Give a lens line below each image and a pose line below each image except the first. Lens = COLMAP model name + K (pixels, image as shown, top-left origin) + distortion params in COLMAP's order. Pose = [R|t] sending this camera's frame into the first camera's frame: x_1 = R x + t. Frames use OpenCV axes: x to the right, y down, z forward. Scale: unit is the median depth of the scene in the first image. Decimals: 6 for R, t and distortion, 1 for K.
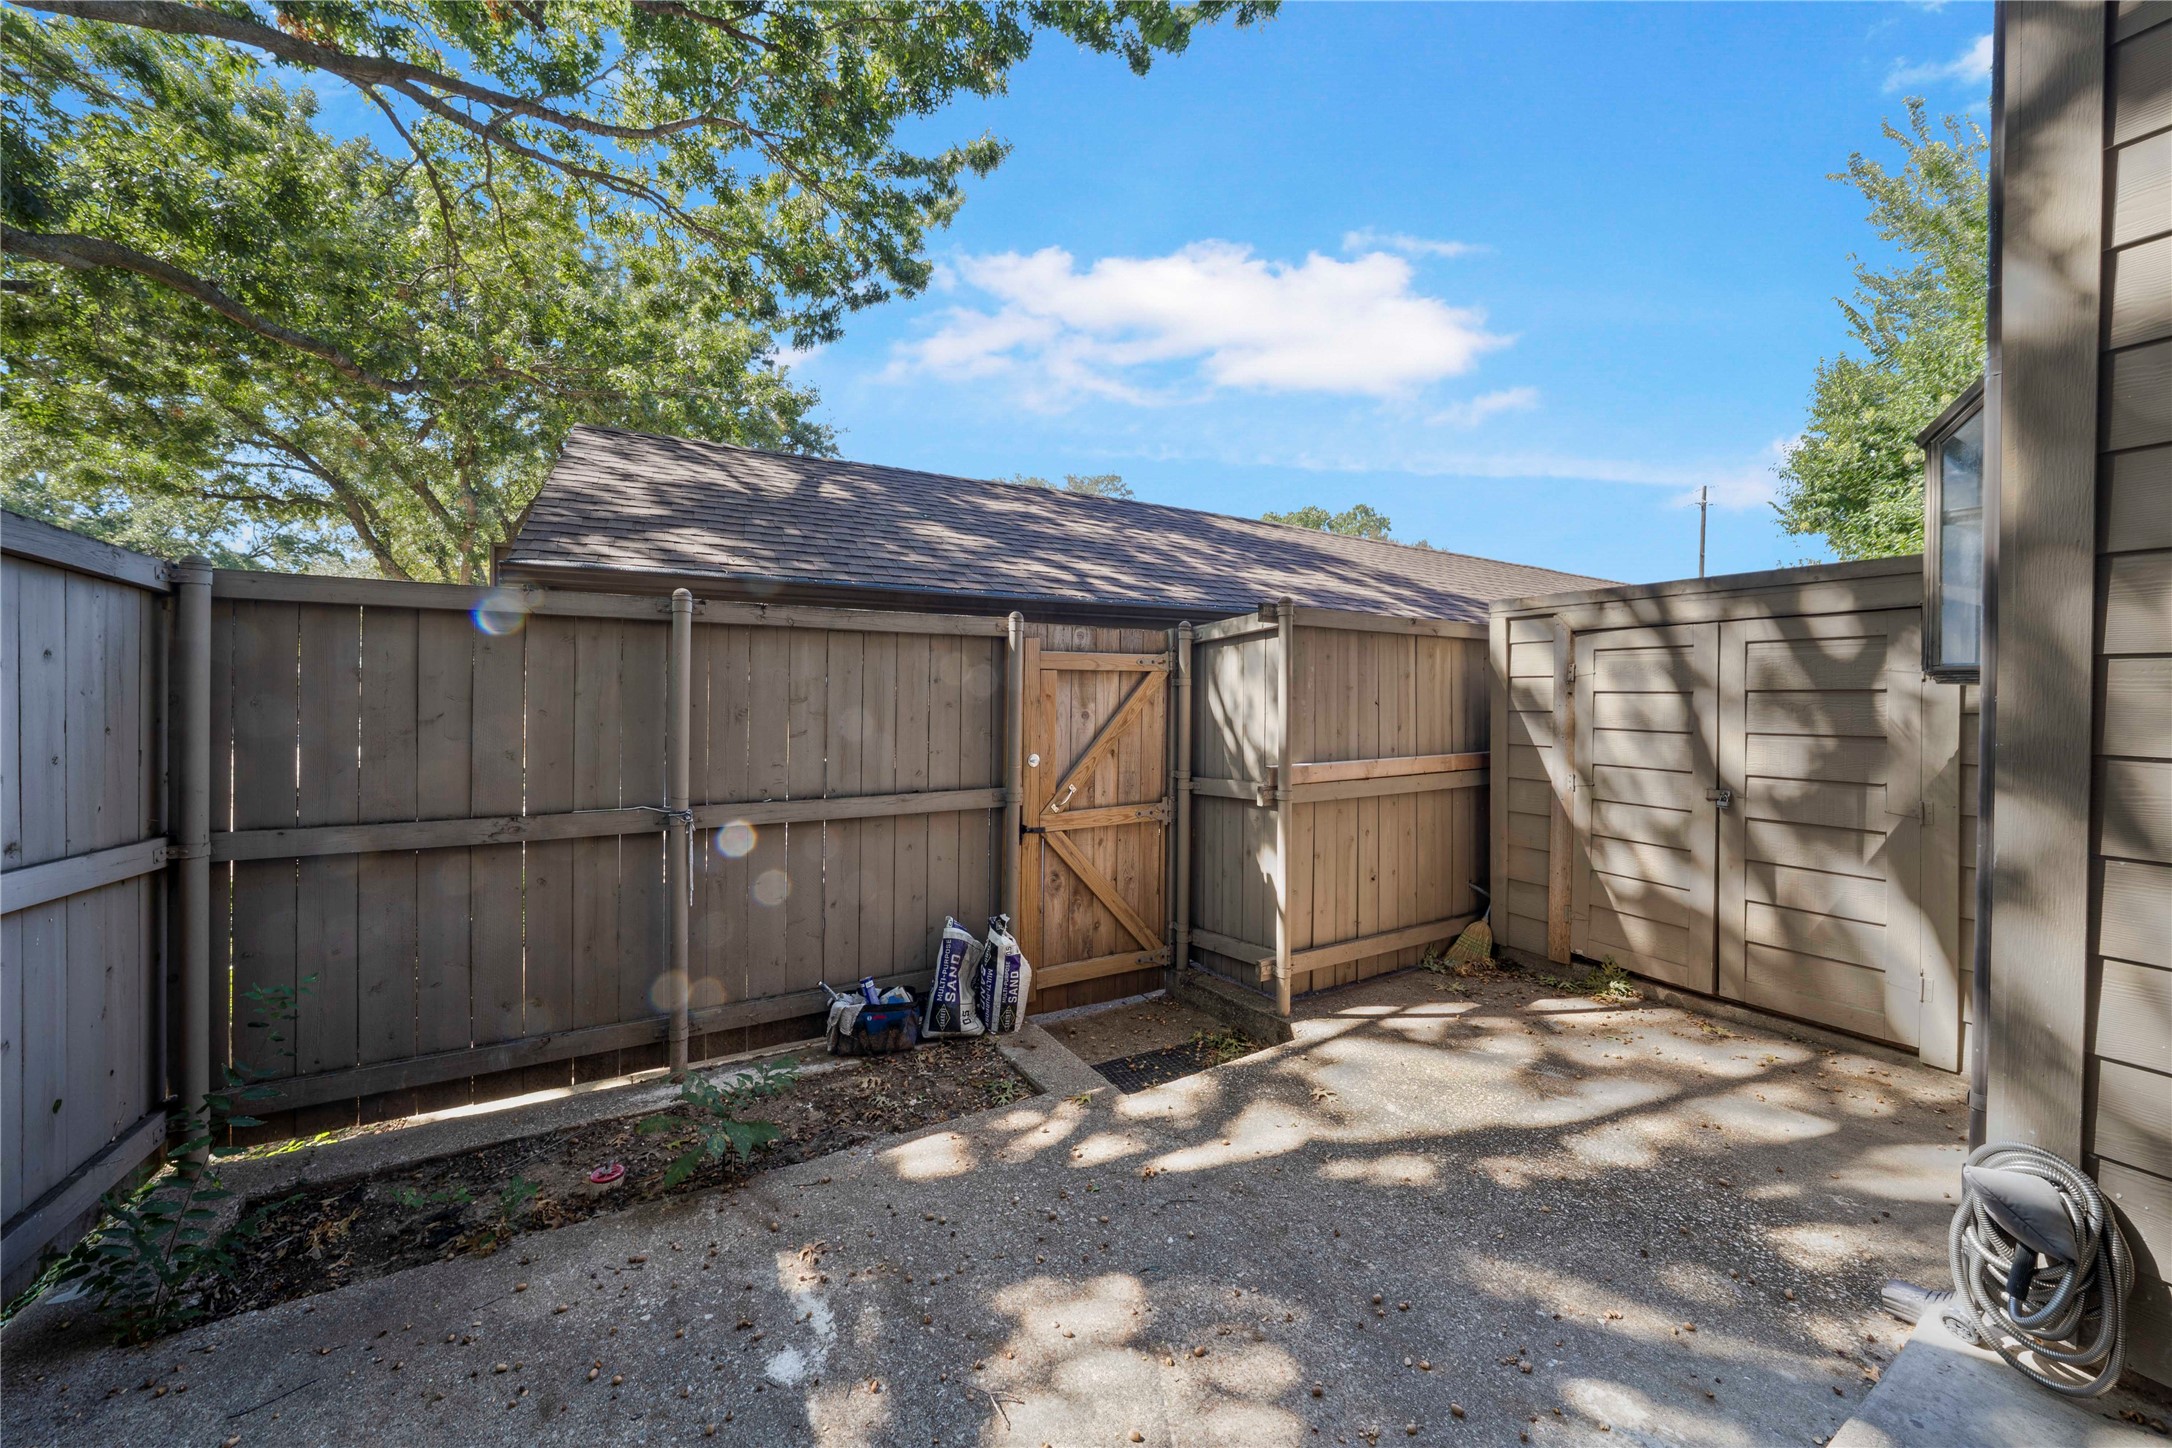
lens RADIAL K [[760.4, 0, 1093.4], [0, 760.4, 697.5], [0, 0, 1]] dist [-0.022171, 0.007357]
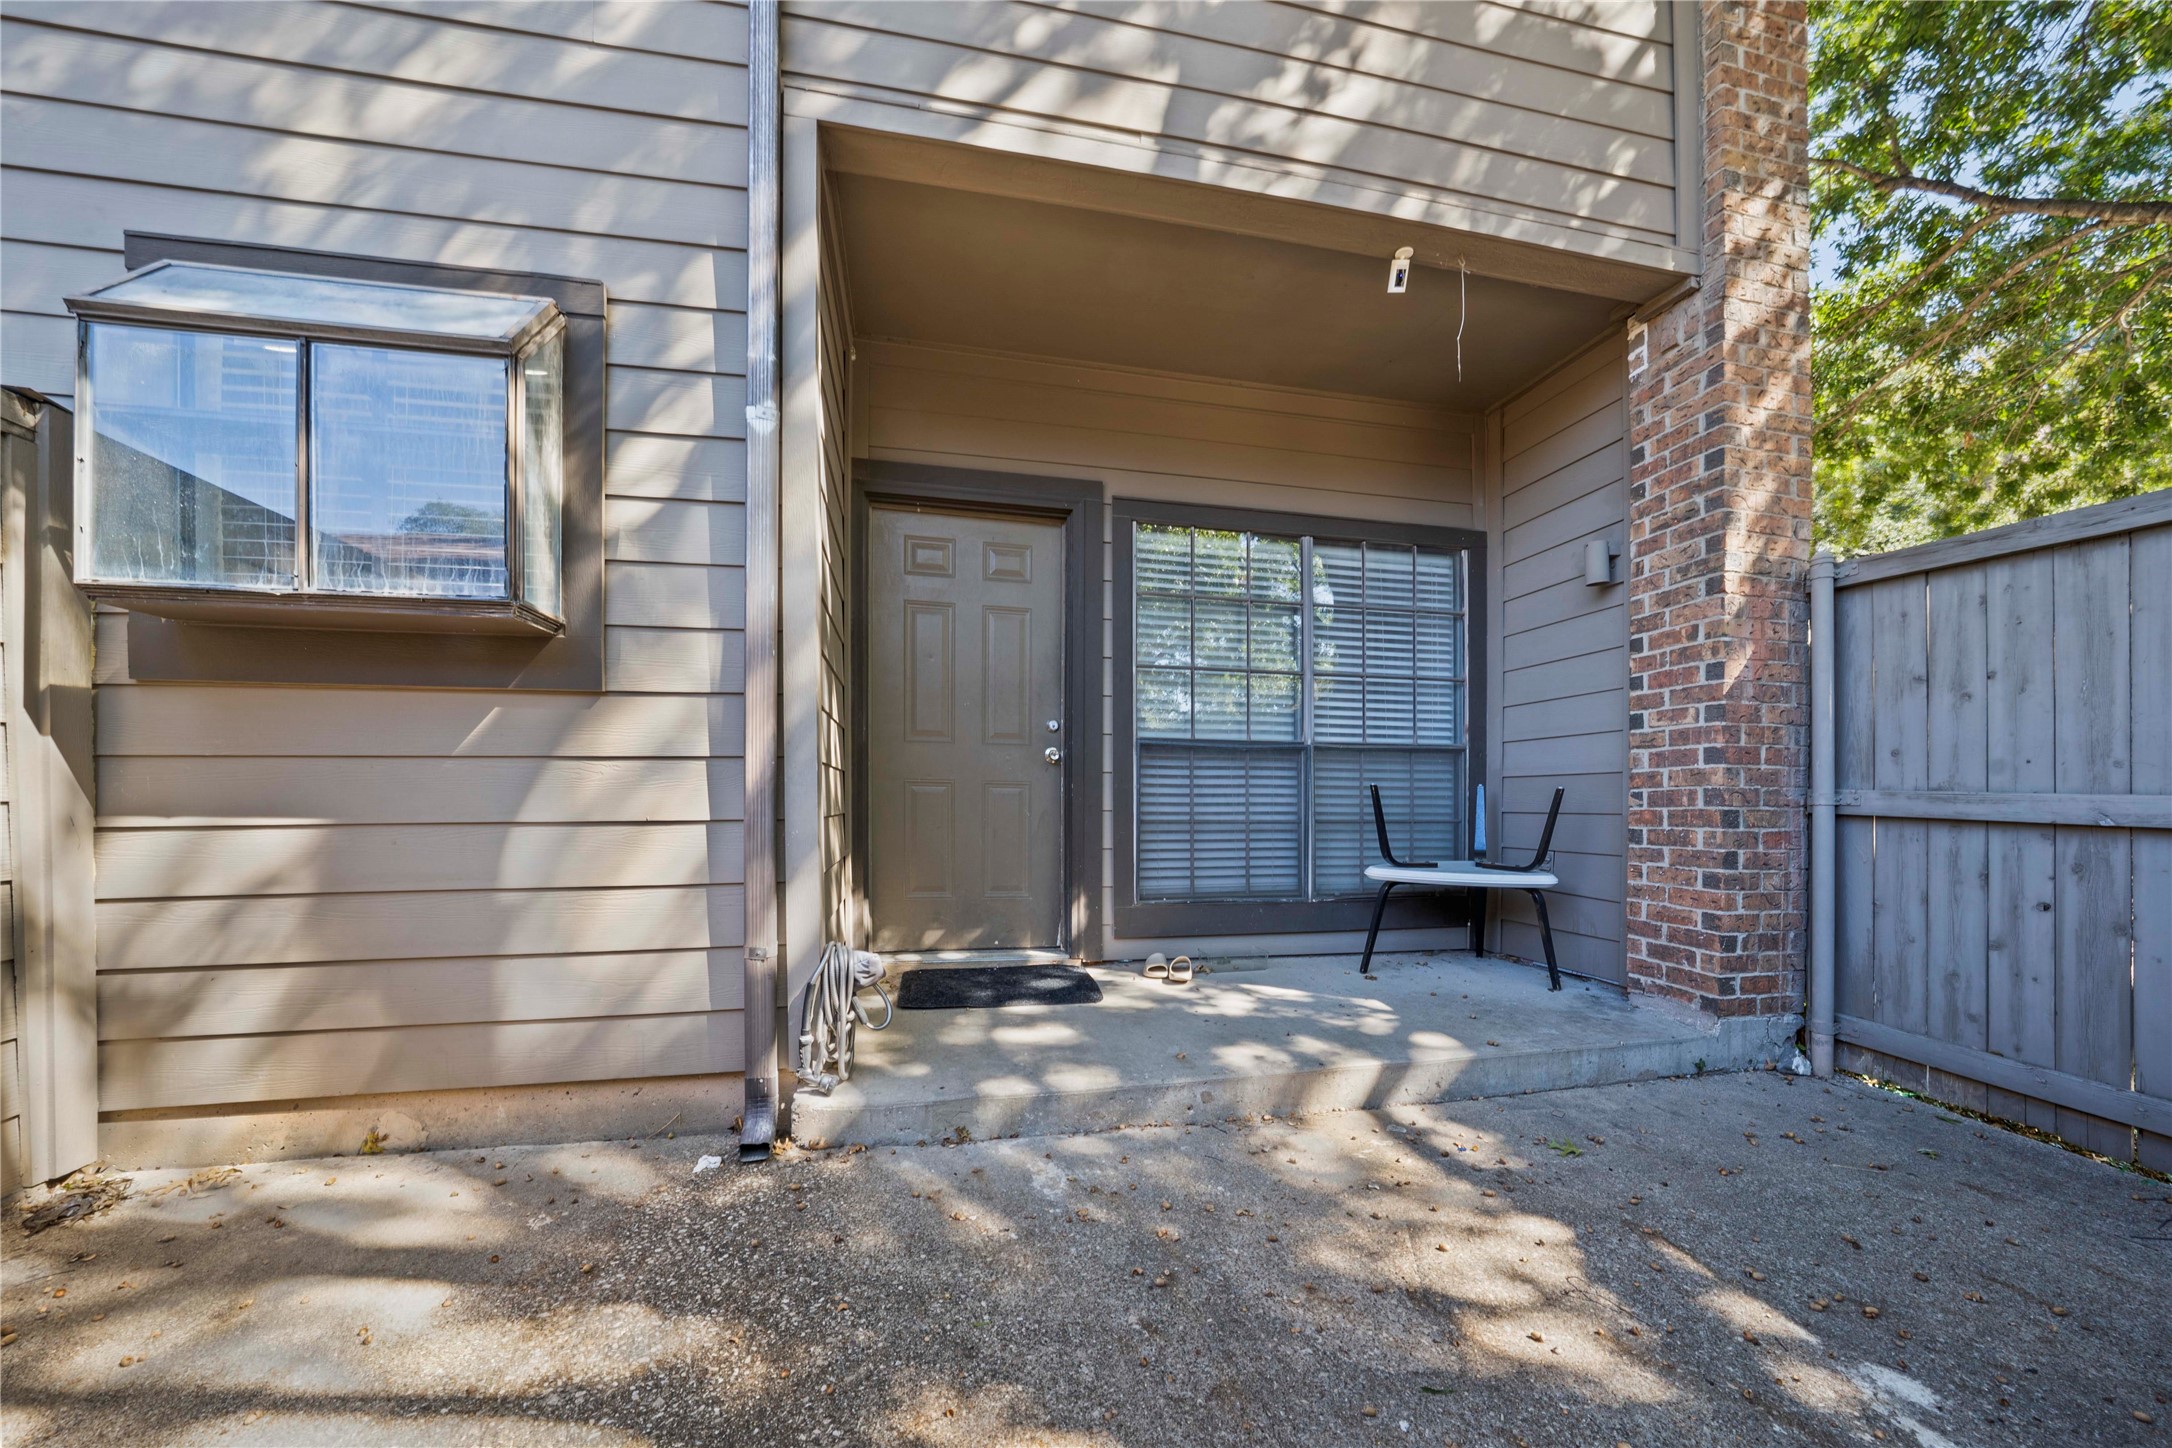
lens RADIAL K [[798.2, 0, 1084.6], [0, 798.2, 799.9], [0, 0, 1]] dist [-0.000208, 0.008809]
pose [[-0.949692, -0.004301, 0.313155, 0.081946], [-0.001405, 0.999954, 0.009473, 0.105982], [-0.313182, 0.008557, -0.949655, 0.954557]]
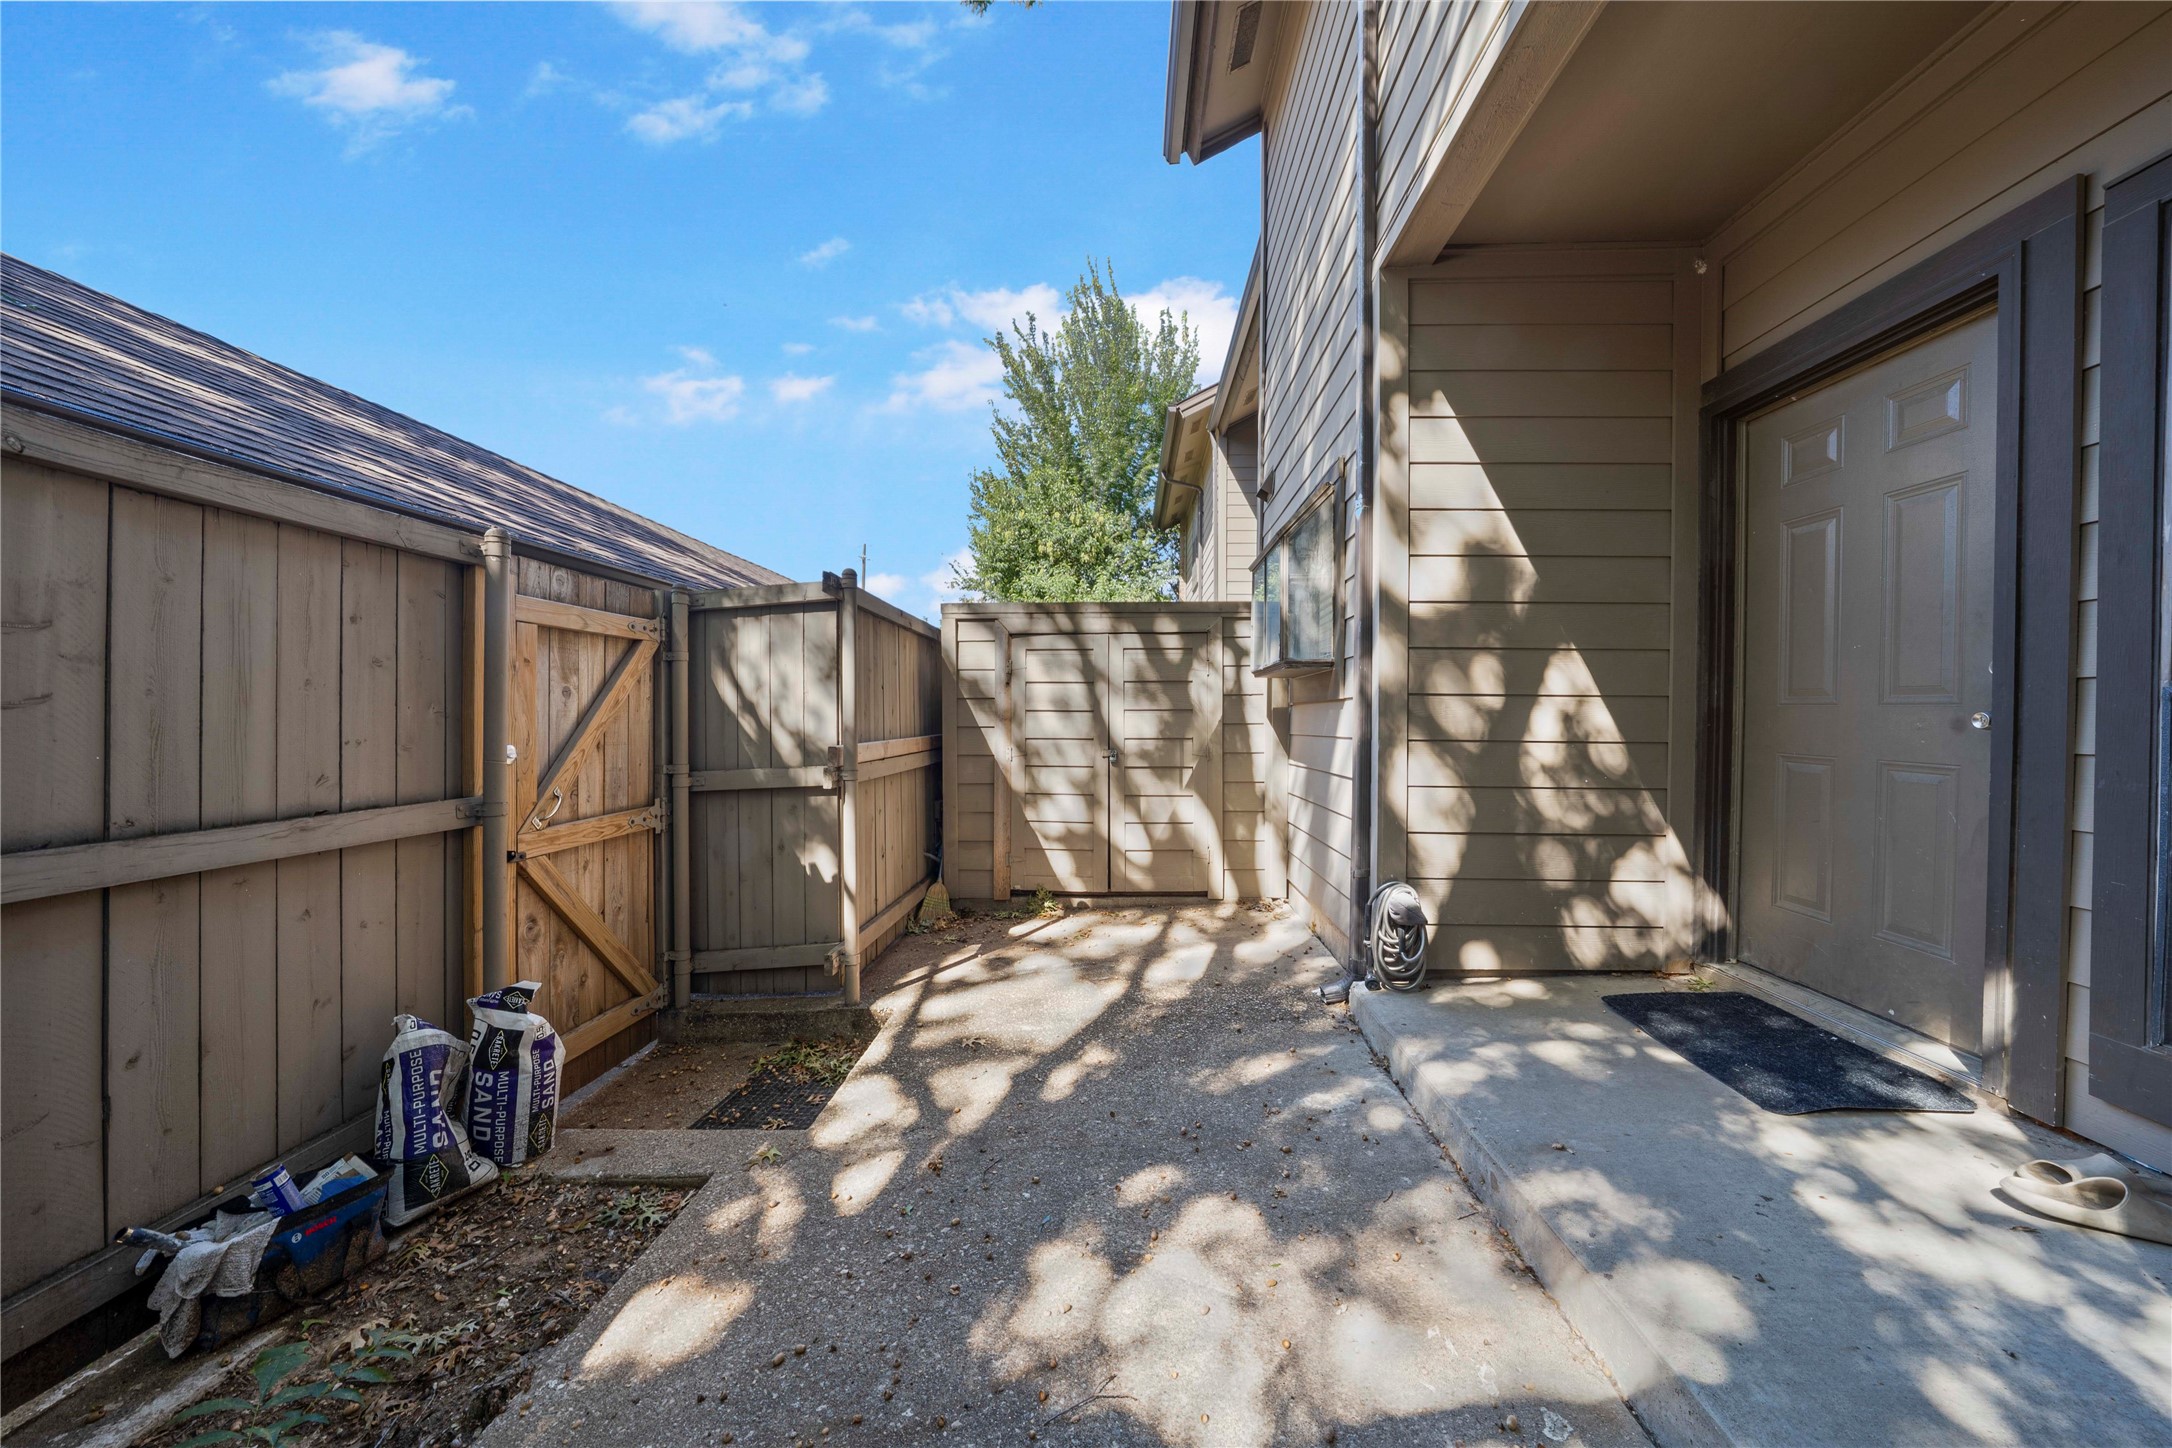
lens RADIAL K [[750.0, 0, 1091.9], [0, 750.0, 719.9], [0, 0, 1]] dist [-0.030905, 0.007046]
pose [[0.542733, -0.005754, 0.839886, -0.366446], [0.001042, 0.999980, 0.006177, 0.051294], [-0.839905, -0.002478, 0.542728, 0.224792]]
